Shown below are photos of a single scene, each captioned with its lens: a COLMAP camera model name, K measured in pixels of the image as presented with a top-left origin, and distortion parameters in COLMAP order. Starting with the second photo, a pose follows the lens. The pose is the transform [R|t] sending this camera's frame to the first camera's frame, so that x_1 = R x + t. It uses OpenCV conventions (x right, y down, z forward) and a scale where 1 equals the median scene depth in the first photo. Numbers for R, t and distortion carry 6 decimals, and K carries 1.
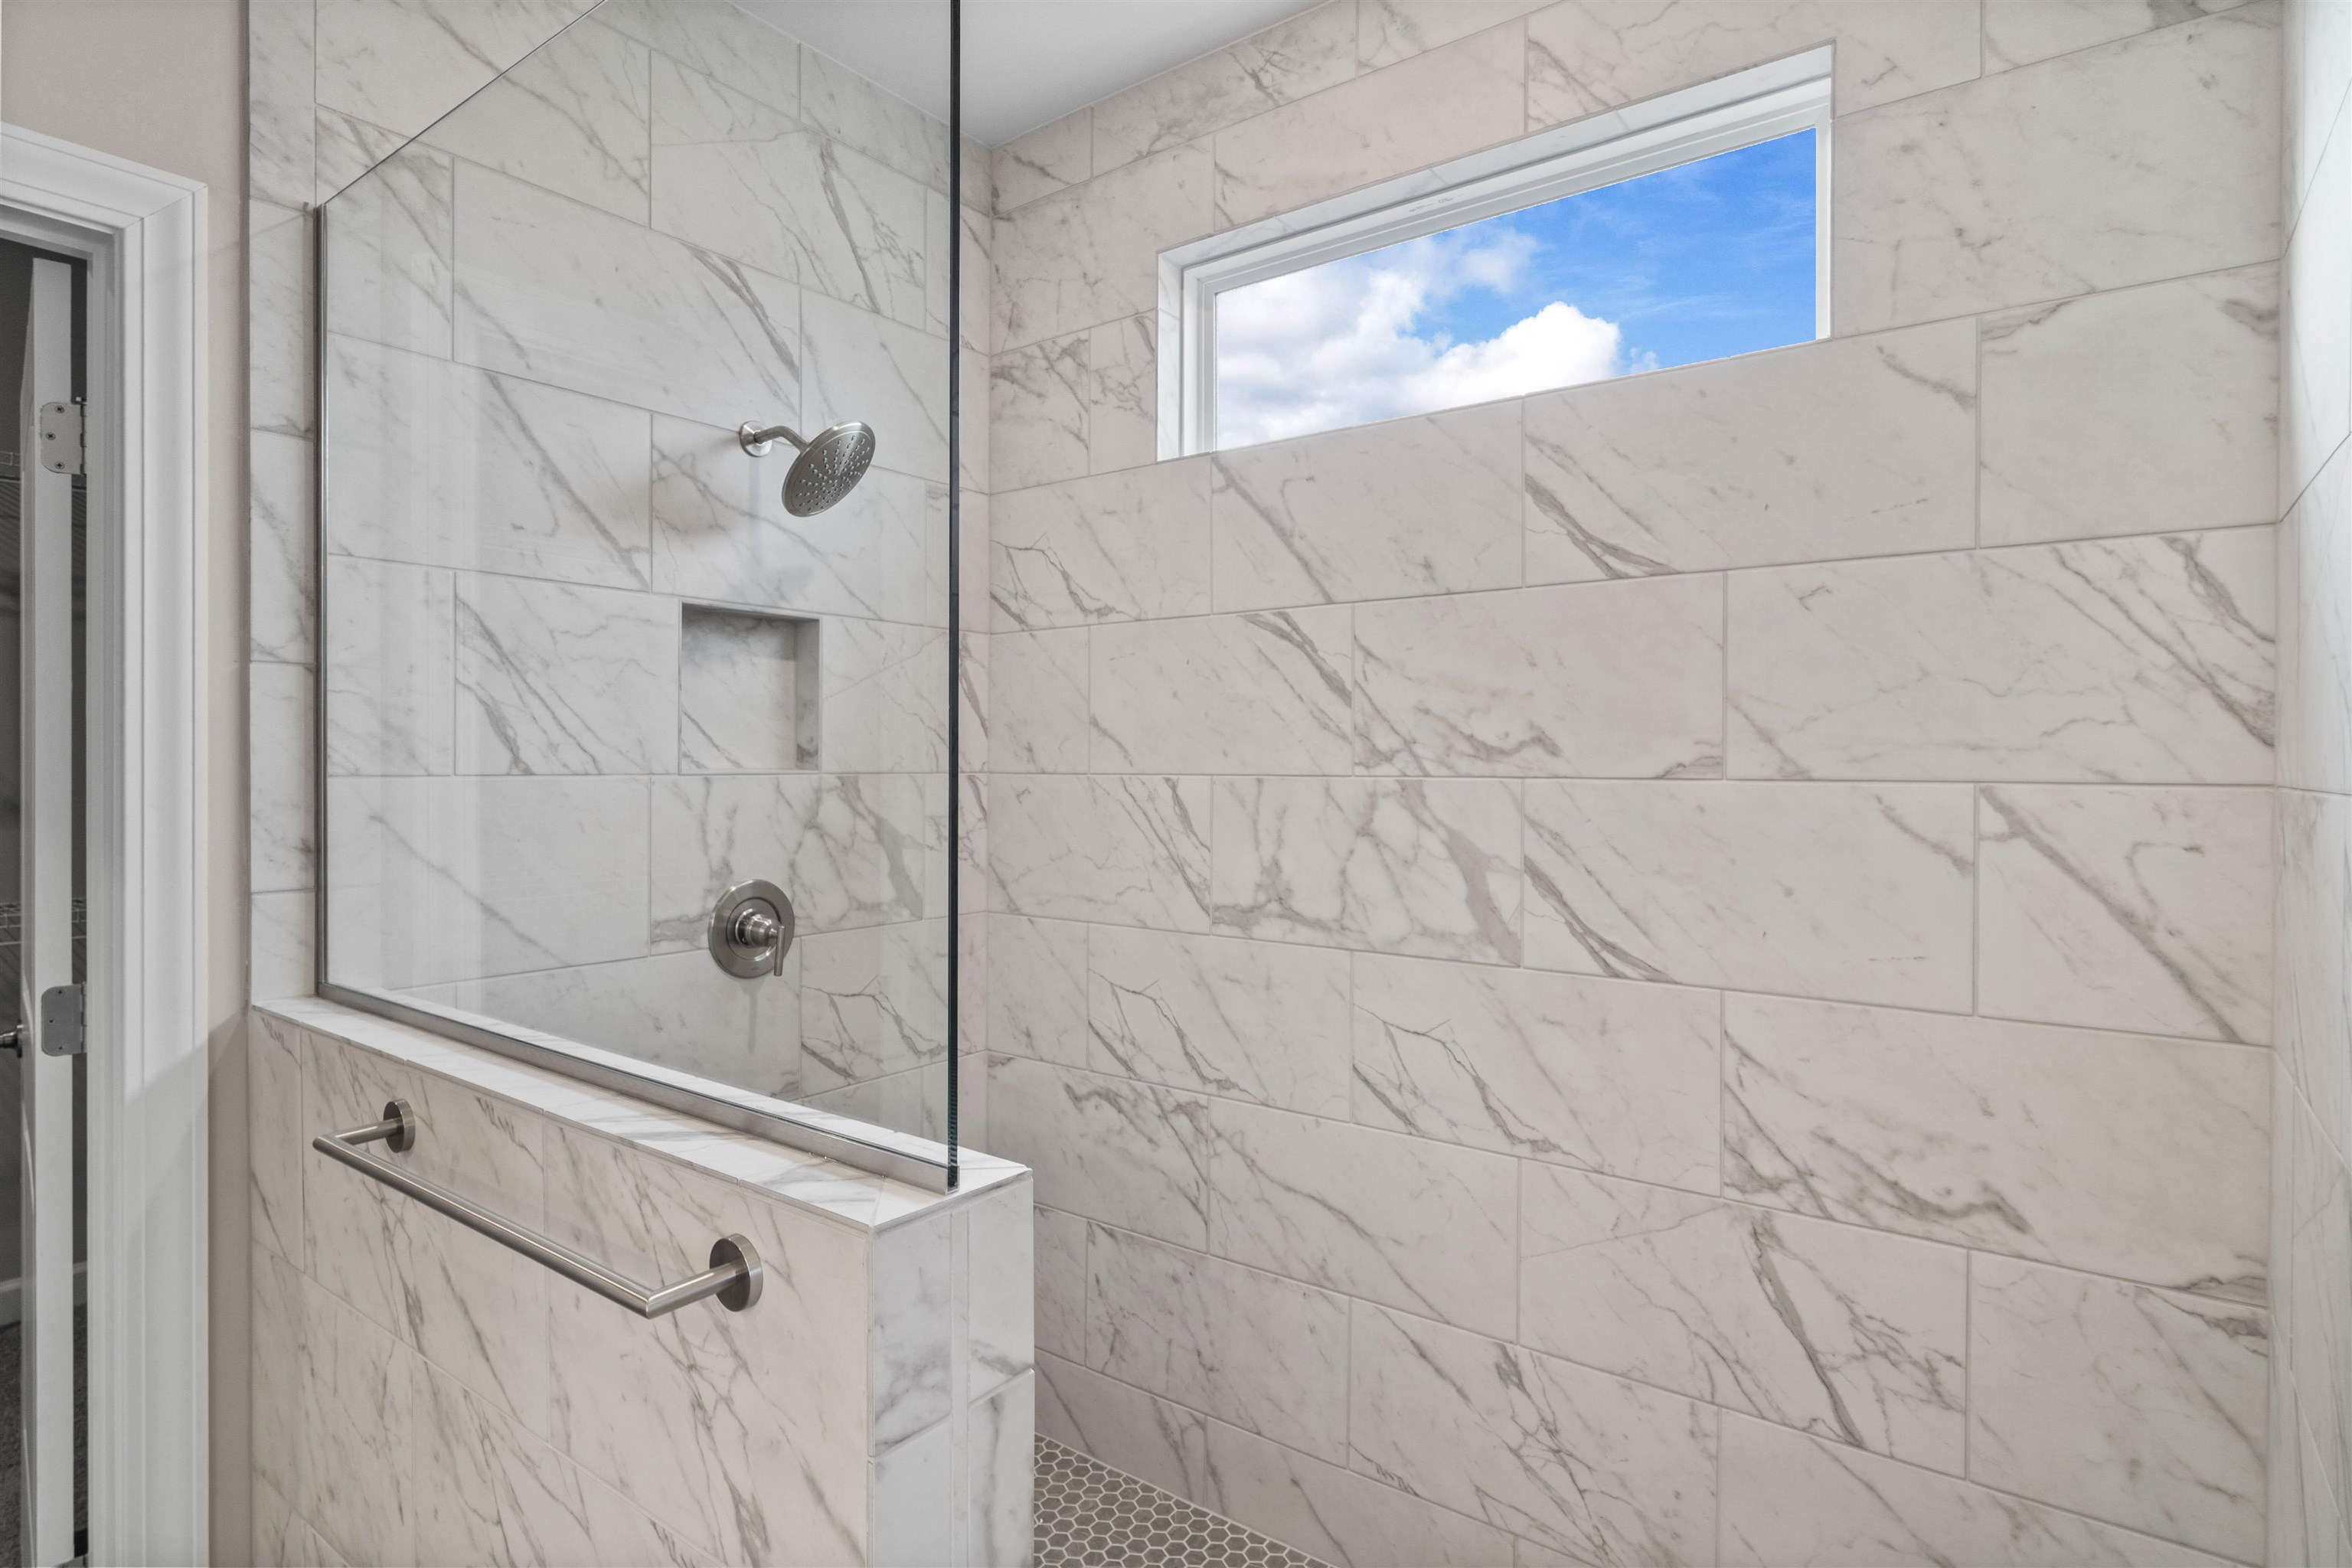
lens RADIAL K [[1218.8, 0, 1170.3], [0, 1218.8, 762.6], [0, 0, 1]] dist [-0.004260, -0.000810]
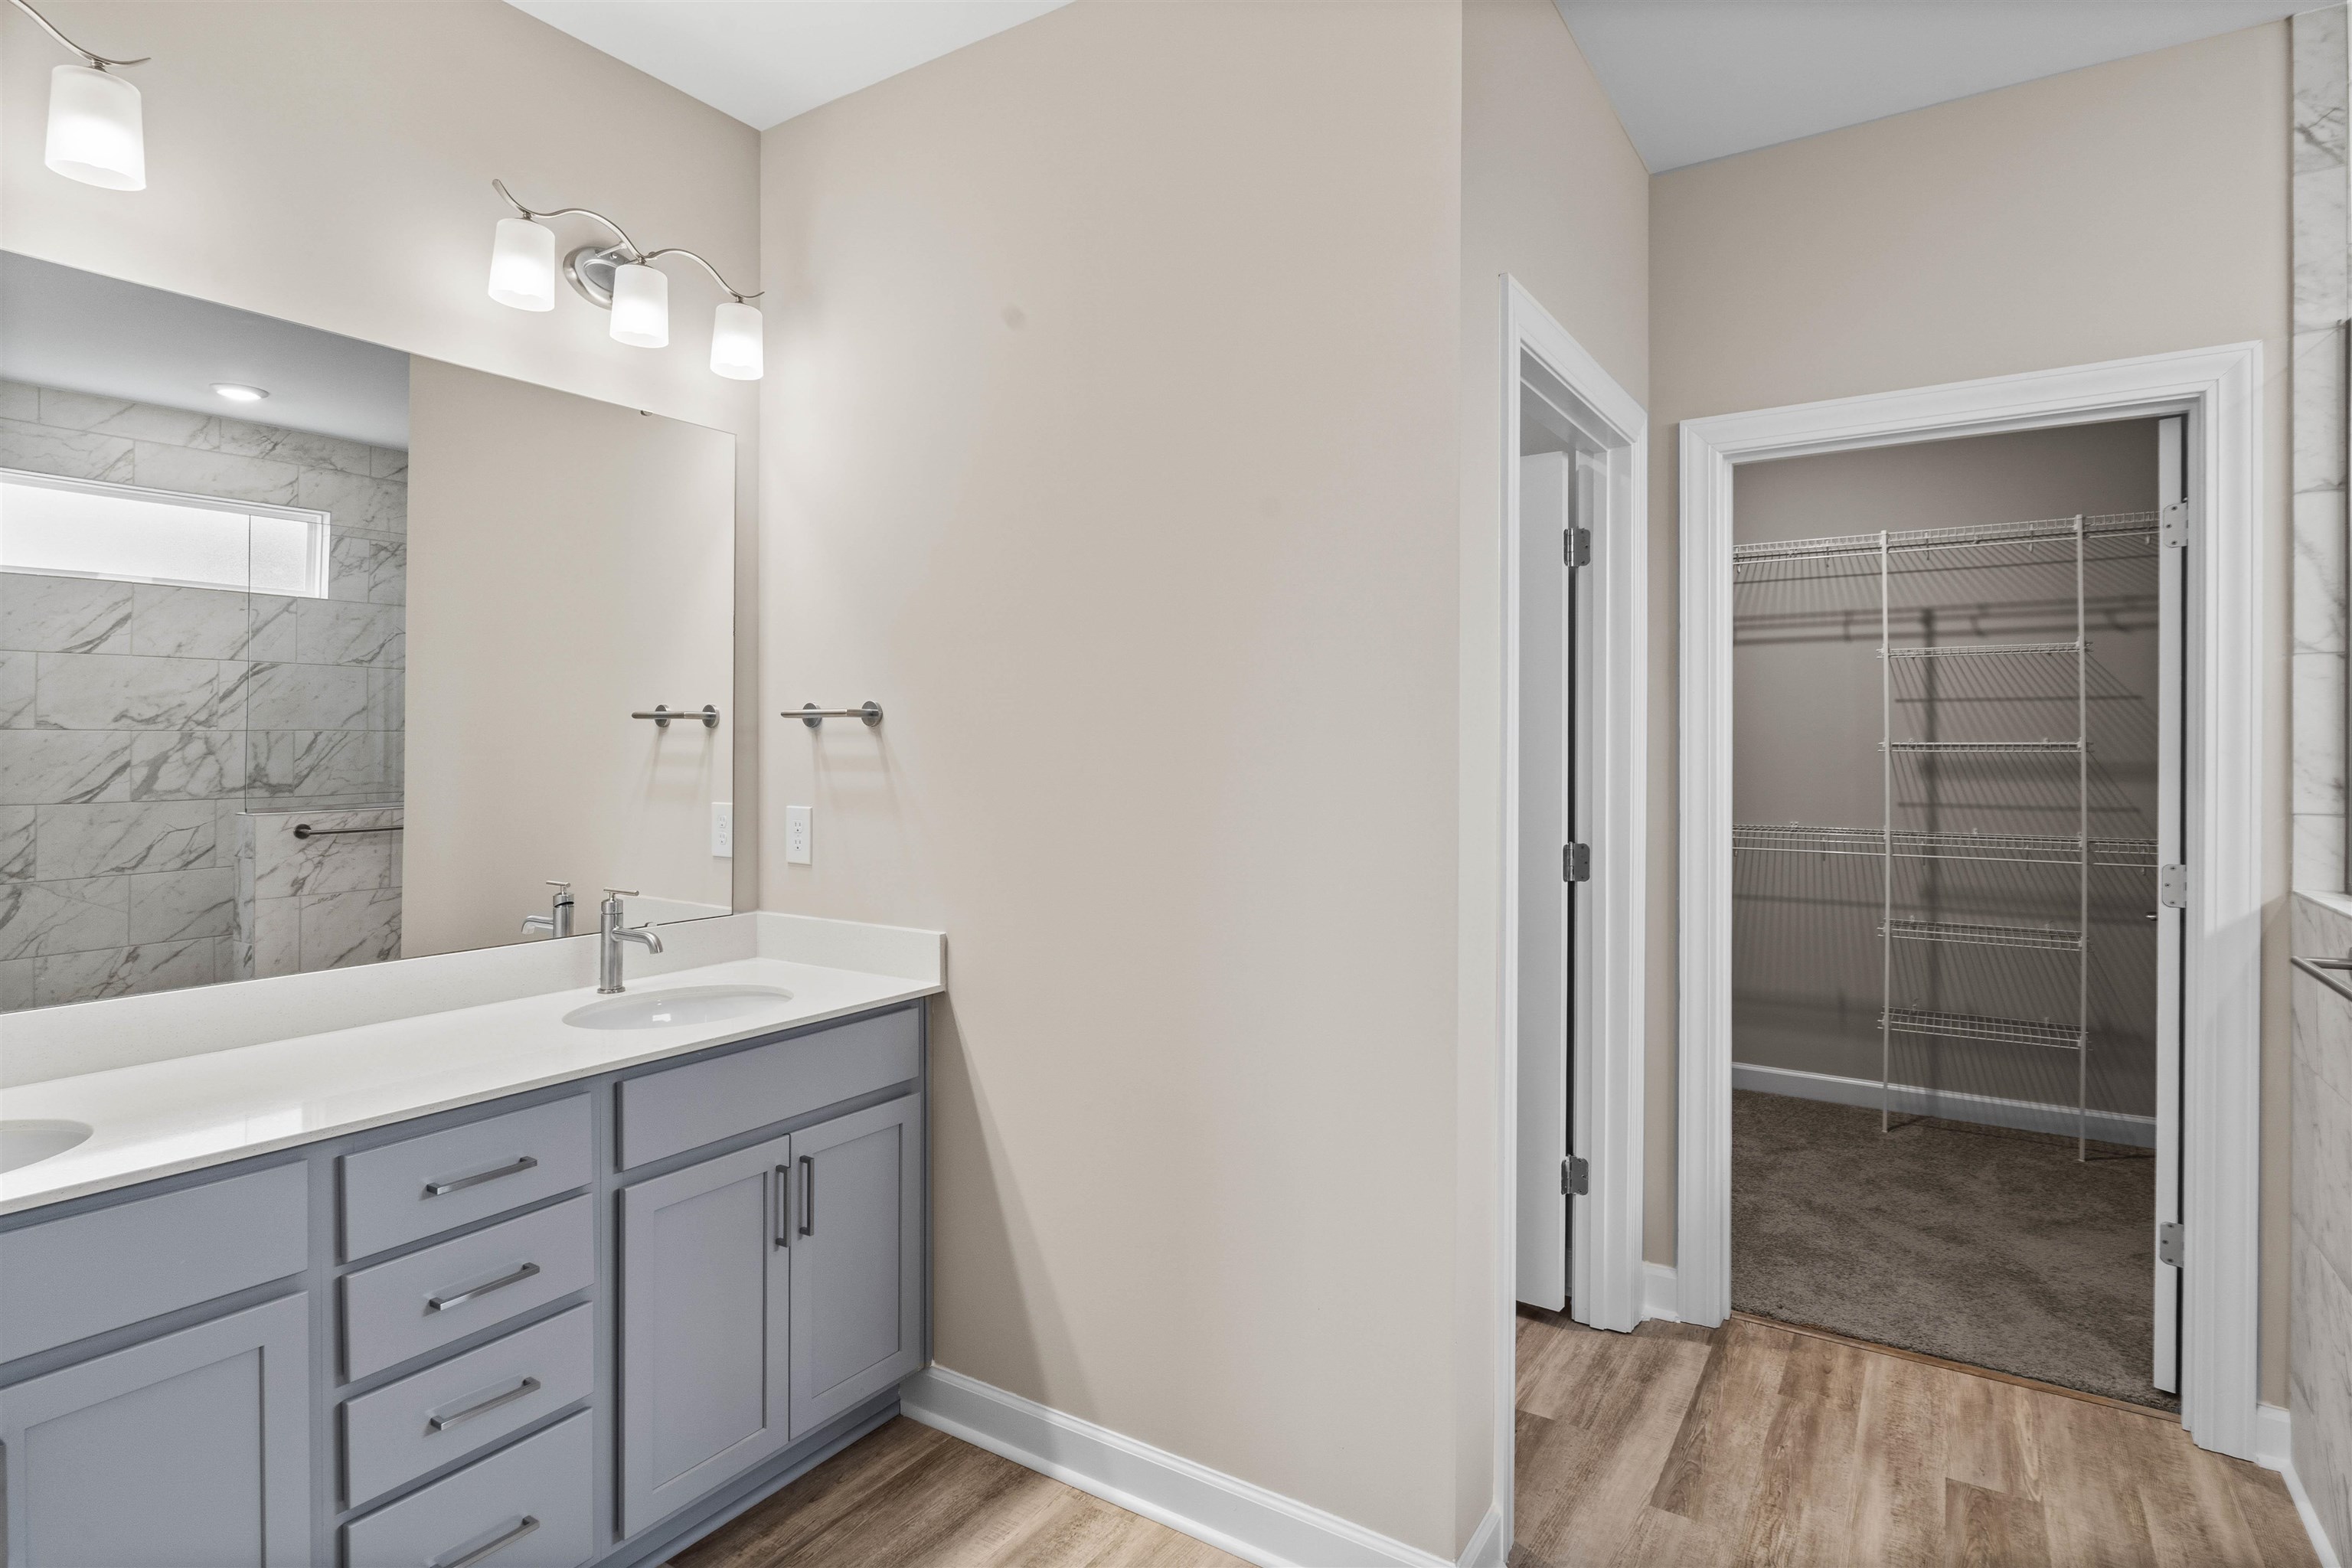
lens RADIAL K [[1218.8, 0, 1170.3], [0, 1218.8, 762.6], [0, 0, 1]] dist [-0.004260, -0.000810]
pose [[0.077017, 0.011899, -0.996959, 0.601054], [0.000953, 0.999927, 0.012008, 0.028292], [0.997029, -0.001875, 0.077000, -0.460998]]
